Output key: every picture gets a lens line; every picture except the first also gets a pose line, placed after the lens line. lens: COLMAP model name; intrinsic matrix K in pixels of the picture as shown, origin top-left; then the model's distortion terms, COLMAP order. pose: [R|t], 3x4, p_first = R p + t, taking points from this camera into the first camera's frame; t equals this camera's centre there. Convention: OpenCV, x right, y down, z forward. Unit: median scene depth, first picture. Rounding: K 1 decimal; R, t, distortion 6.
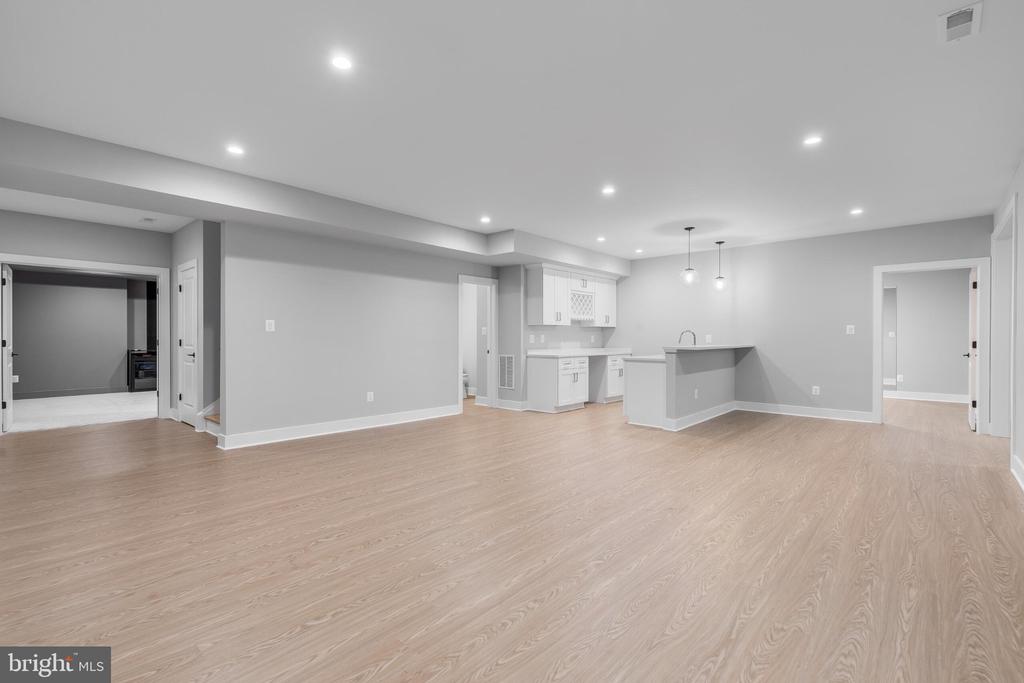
lens RADIAL K [[462.9, 0, 513.3], [0, 462.9, 339.7], [0, 0, 1]] dist [0.013046, 0.000188]
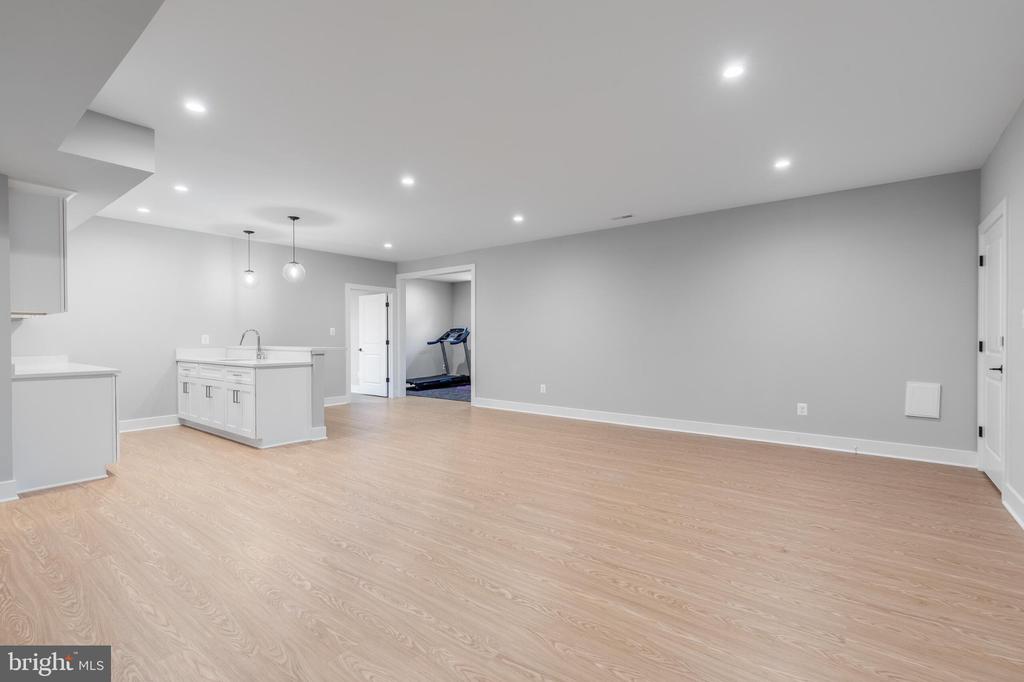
lens RADIAL K [[462.9, 0, 509.7], [0, 462.9, 344.8], [0, 0, 1]] dist [0.013046, 0.000188]
pose [[-0.073511, -0.016112, 0.997164, -1.104681], [0.005340, 0.999849, 0.016549, -0.007439], [-0.997280, 0.006541, -0.073414, 1.270843]]
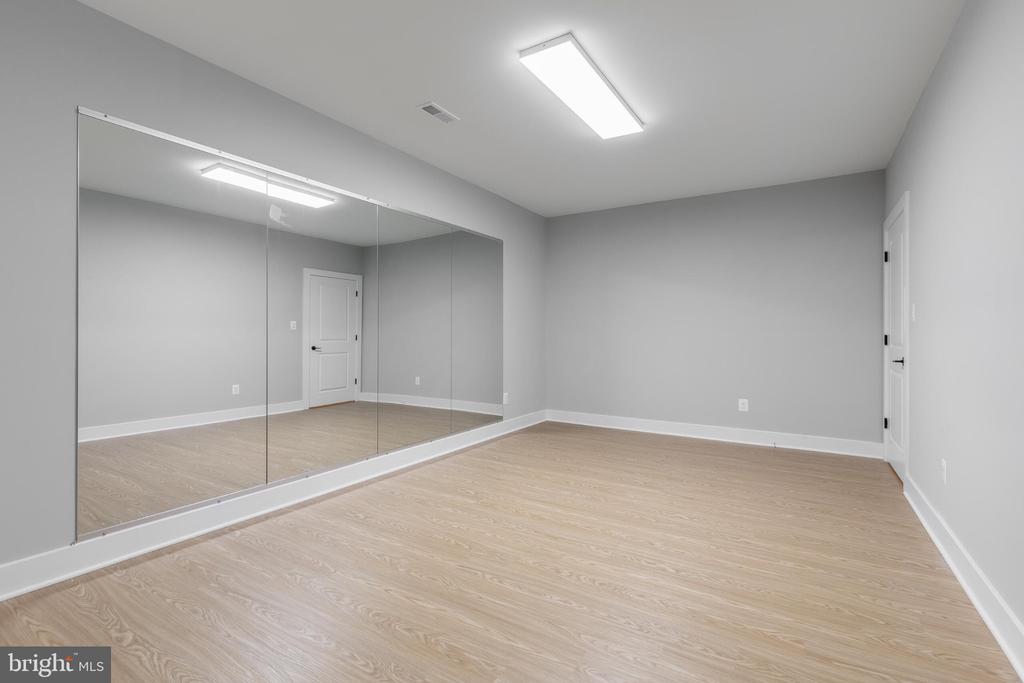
lens RADIAL K [[462.9, 0, 515.2], [0, 462.9, 333.3], [0, 0, 1]] dist [0.013046, 0.000188]
pose [[-0.195725, -0.010728, 0.980600, -1.059493], [-0.003567, 0.999941, 0.010227, -0.005145], [-0.980652, -0.001496, -0.195751, 1.226194]]
